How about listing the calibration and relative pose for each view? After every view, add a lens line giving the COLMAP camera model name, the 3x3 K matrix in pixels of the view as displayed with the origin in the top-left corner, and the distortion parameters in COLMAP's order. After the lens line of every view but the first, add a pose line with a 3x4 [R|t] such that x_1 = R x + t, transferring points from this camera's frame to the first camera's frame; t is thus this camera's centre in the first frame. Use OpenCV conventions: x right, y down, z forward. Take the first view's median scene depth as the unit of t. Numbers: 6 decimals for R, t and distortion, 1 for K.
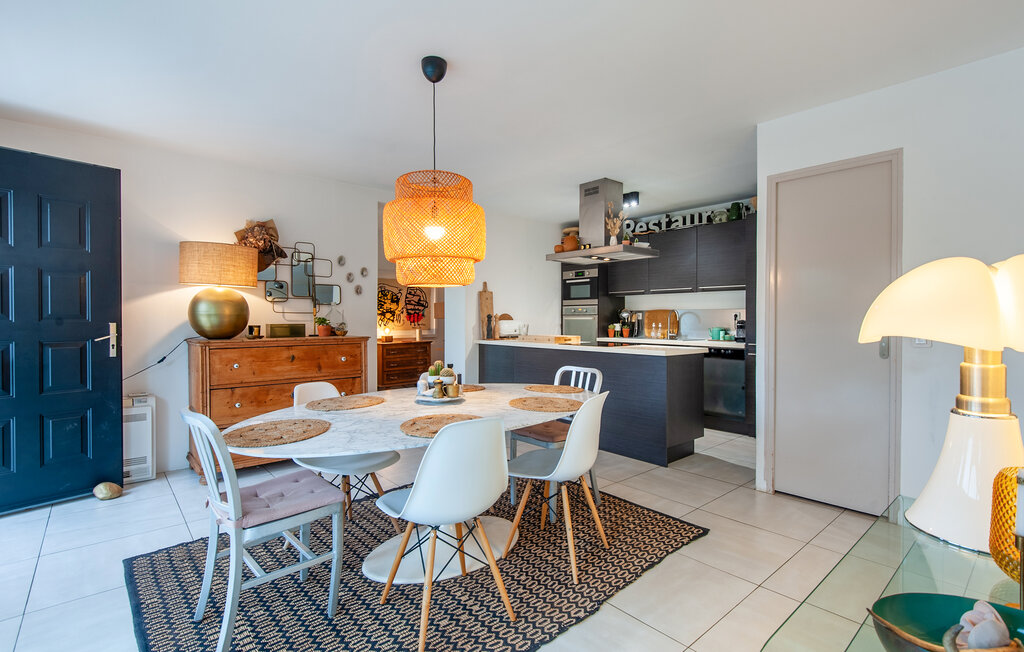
lens RADIAL K [[473.7, 0, 512.0], [0, 473.7, 326.0], [0, 0, 1]] dist [0.014680, -0.000303]
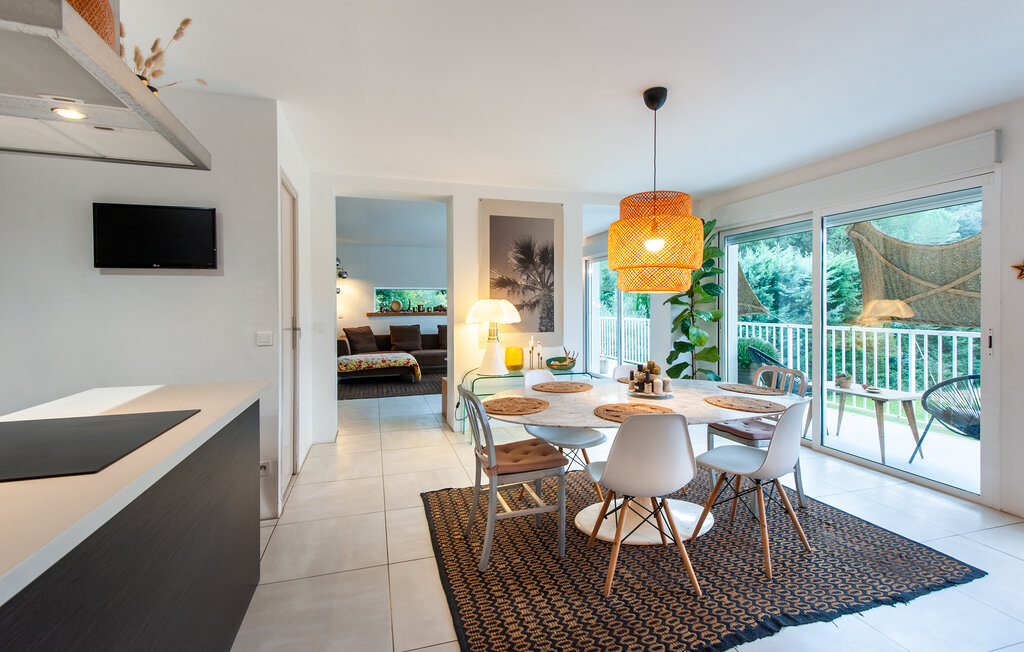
lens RADIAL K [[459.0, 0, 510.8], [0, 459.0, 309.4], [0, 0, 1]] dist [0.032223, -0.014286]
pose [[-0.914883, -0.000221, 0.403719, -0.200292], [0.009812, 0.999692, 0.022781, -0.049410], [-0.403599, 0.024803, -0.914600, 1.464602]]
